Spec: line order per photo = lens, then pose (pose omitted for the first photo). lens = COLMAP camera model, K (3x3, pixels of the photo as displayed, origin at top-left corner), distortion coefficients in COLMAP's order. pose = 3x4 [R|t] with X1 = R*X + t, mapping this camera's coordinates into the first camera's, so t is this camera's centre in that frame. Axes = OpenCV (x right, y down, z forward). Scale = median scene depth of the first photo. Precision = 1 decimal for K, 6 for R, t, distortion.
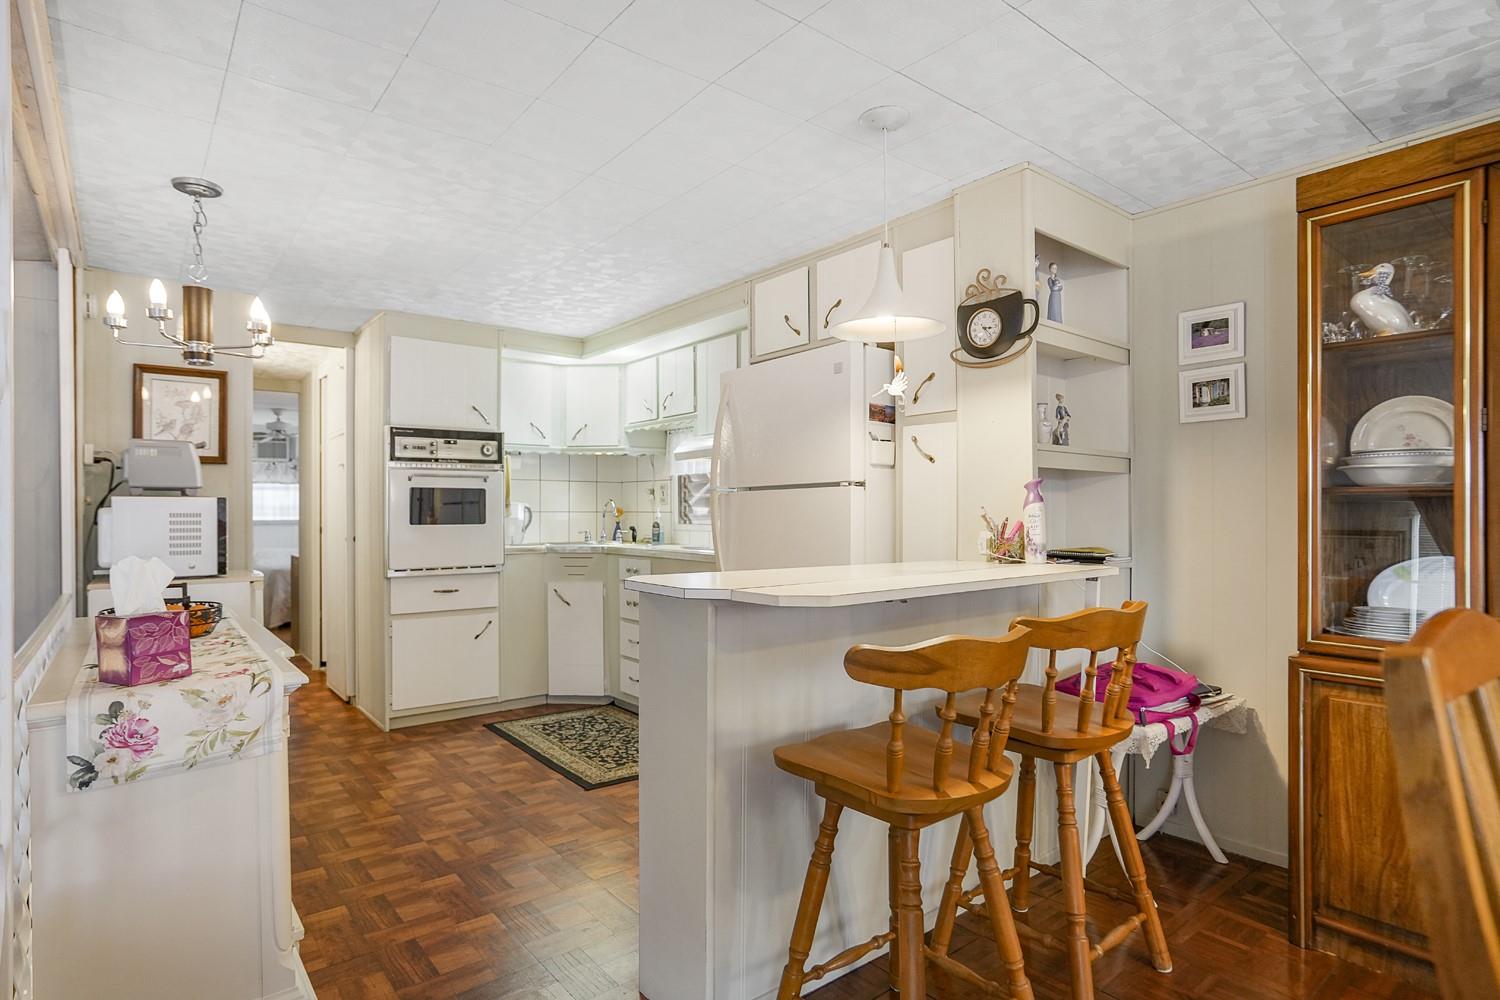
lens RADIAL K [[783.8, 0, 751.5], [0, 783.8, 512.0], [0, 0, 1]] dist [-0.052130, 0.031500]
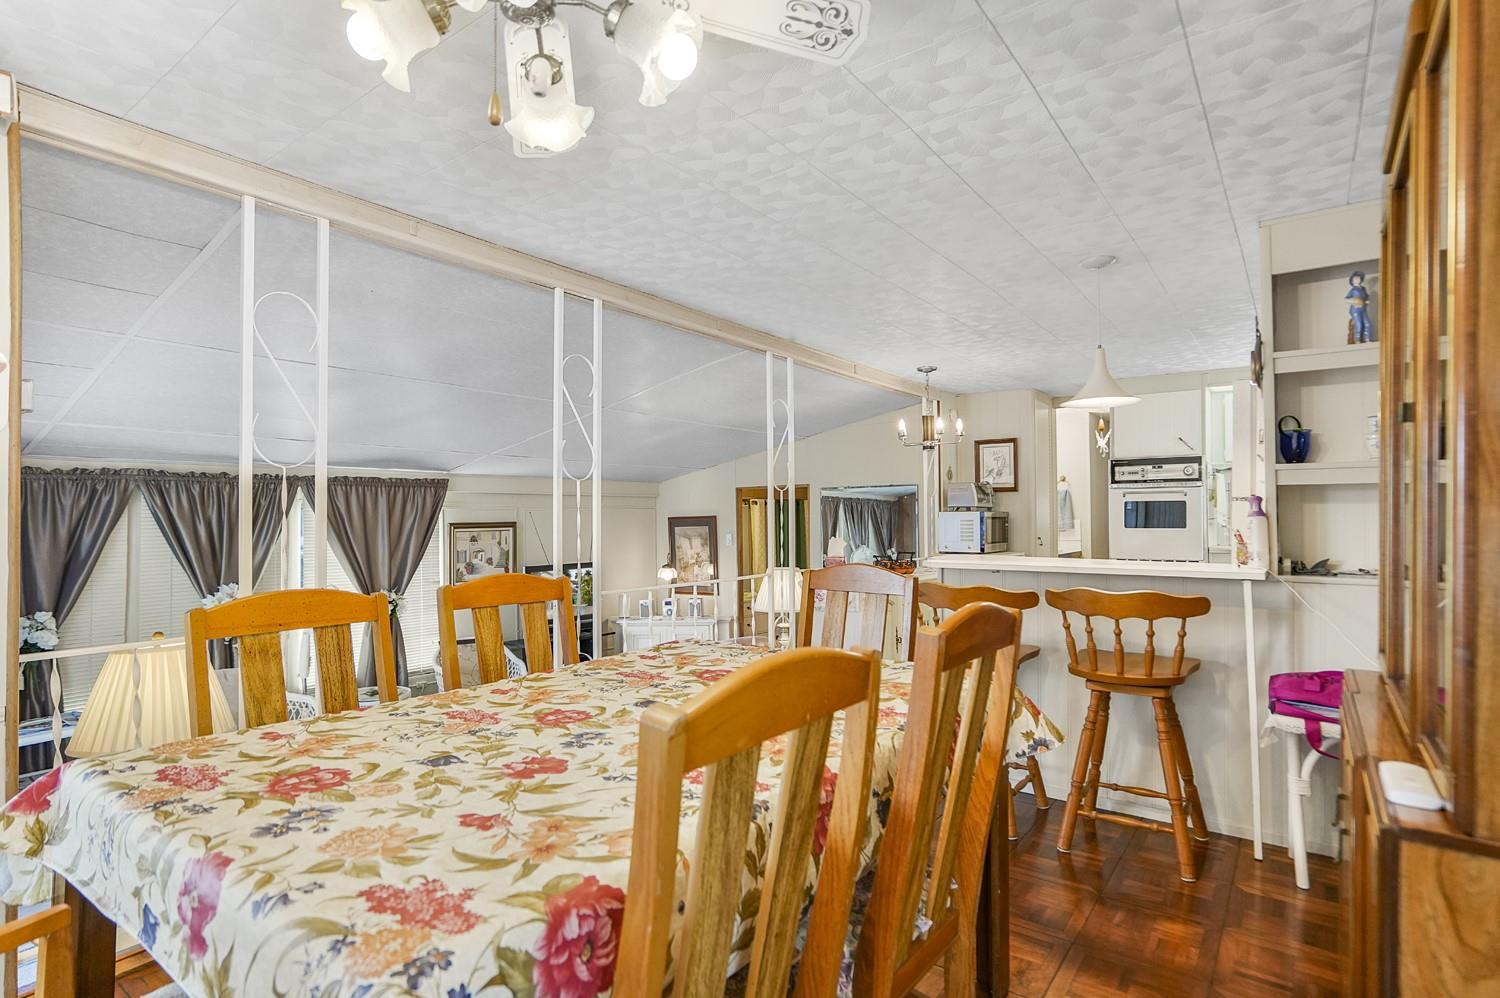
lens RADIAL K [[783.8, 0, 751.5], [0, 783.8, 511.0], [0, 0, 1]] dist [-0.052130, 0.031500]
pose [[0.263473, -0.002066, -0.964664, 0.757823], [0.005611, 0.999984, -0.000609, -0.017927], [0.964650, -0.005253, 0.263481, -0.033761]]
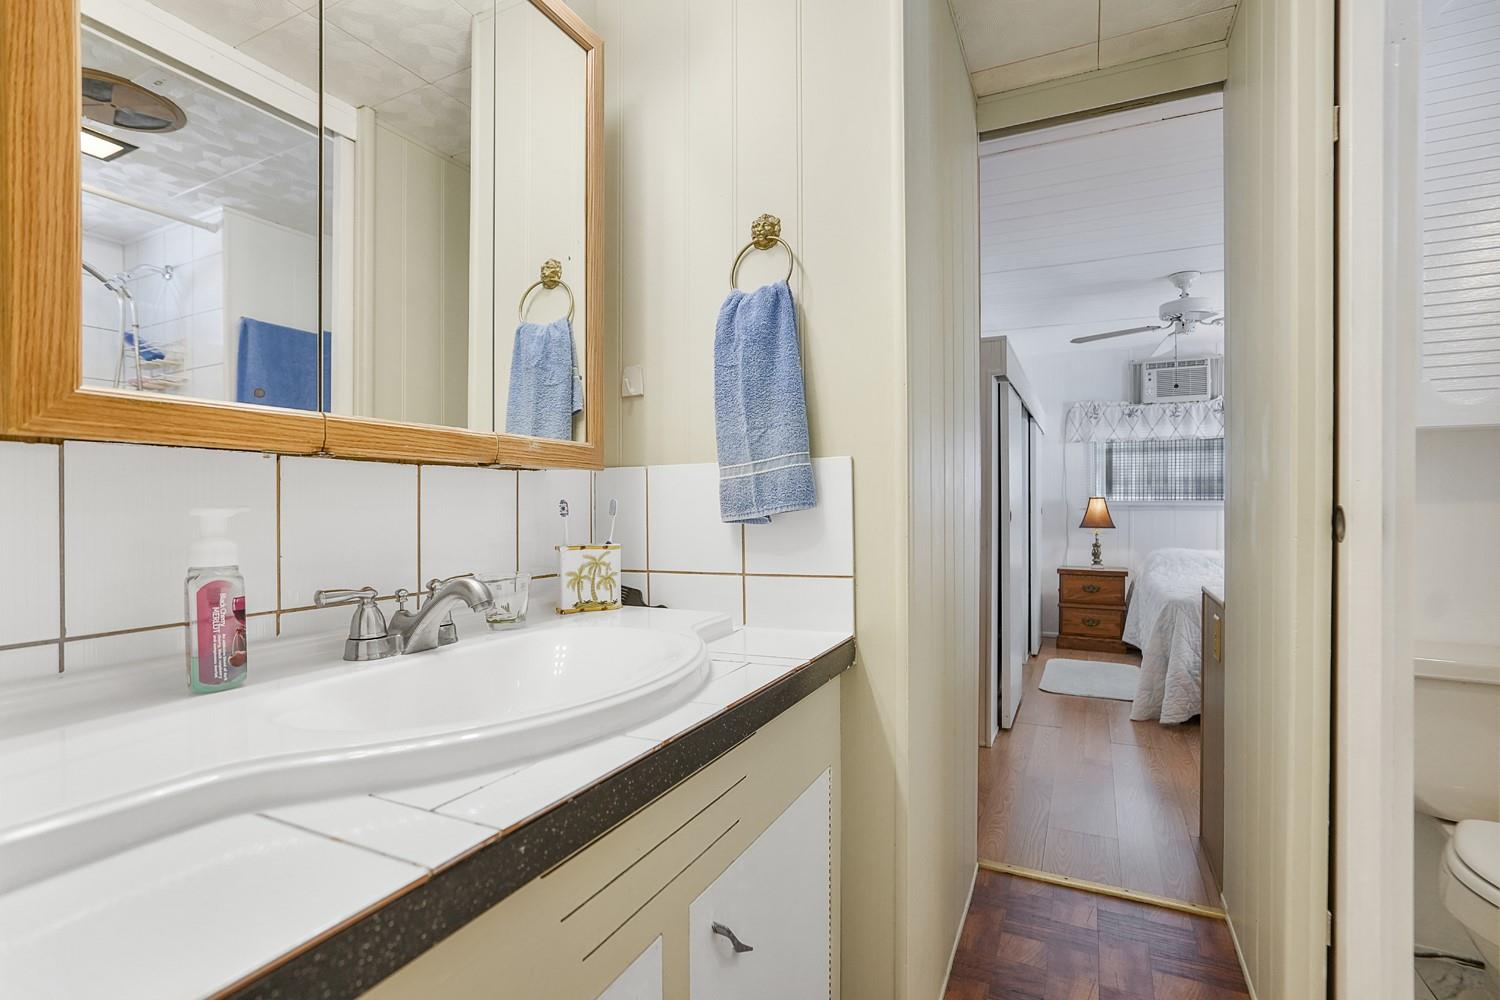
lens RADIAL K [[701.5, 0, 741.2], [0, 701.5, 501.6], [0, 0, 1]] dist [-0.050459, 0.020038]
pose [[0.411513, 0.003599, -0.911397, -0.635184], [-0.002201, 0.999993, 0.002956, 0.024960], [0.911401, 0.000790, 0.411518, 1.087745]]
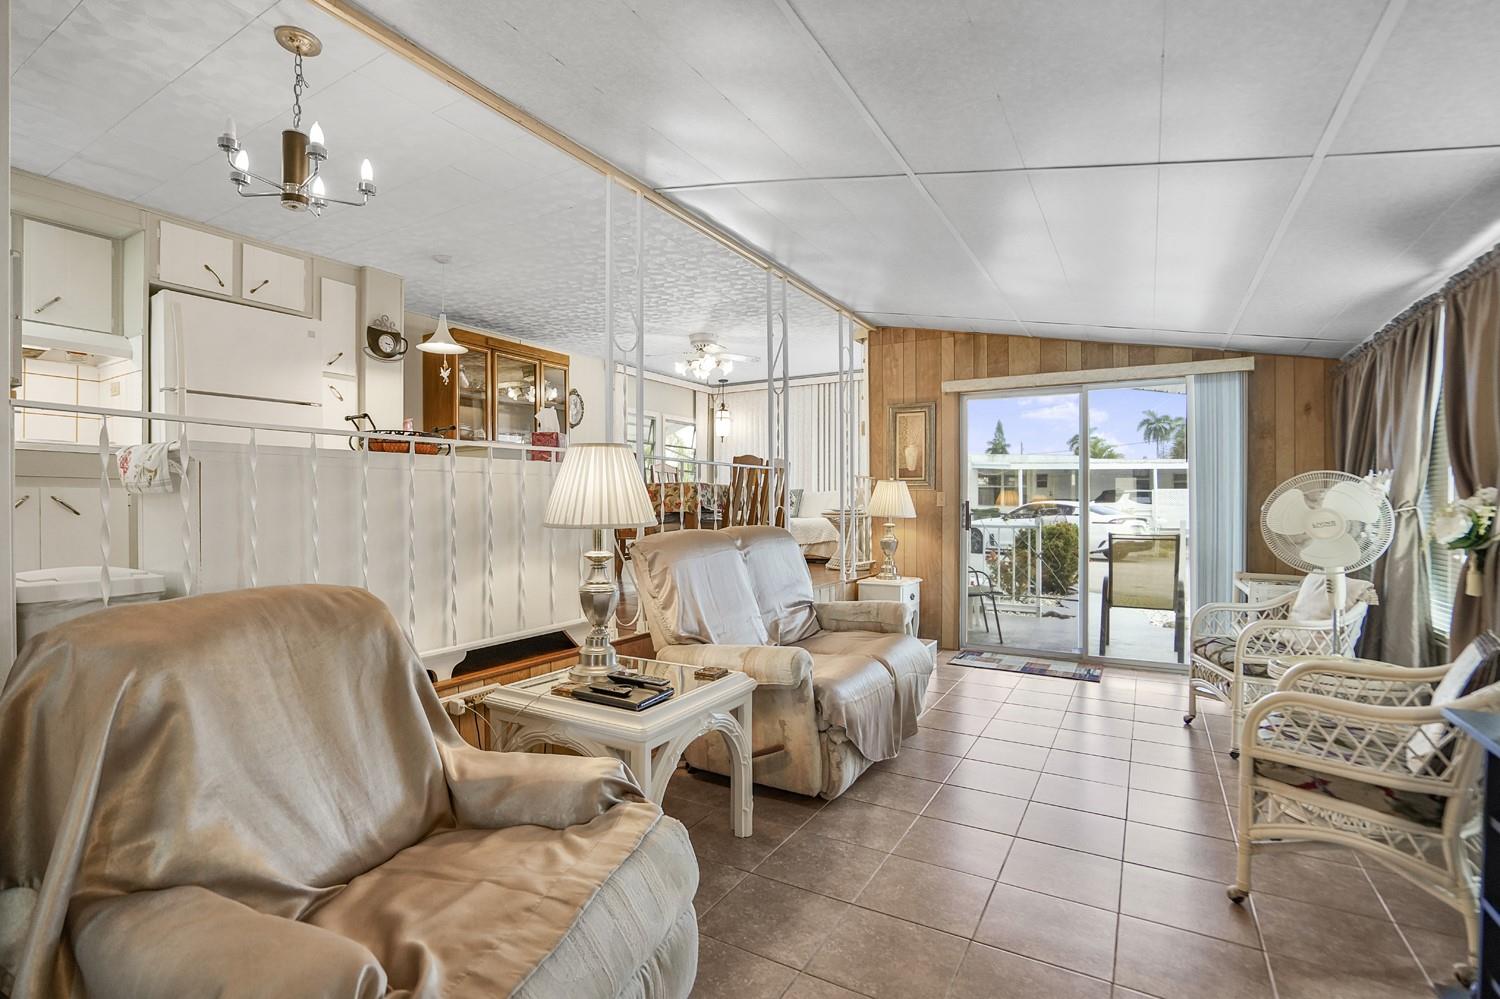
lens RADIAL K [[685.8, 0, 735.4], [0, 685.8, 499.4], [0, 0, 1]] dist [-0.054552, 0.019268]
pose [[-0.343526, 0.008009, 0.939109, -1.074946], [0.003395, 0.999968, -0.007286, 0.124647], [-0.939137, 0.000685, -0.343542, 0.457156]]
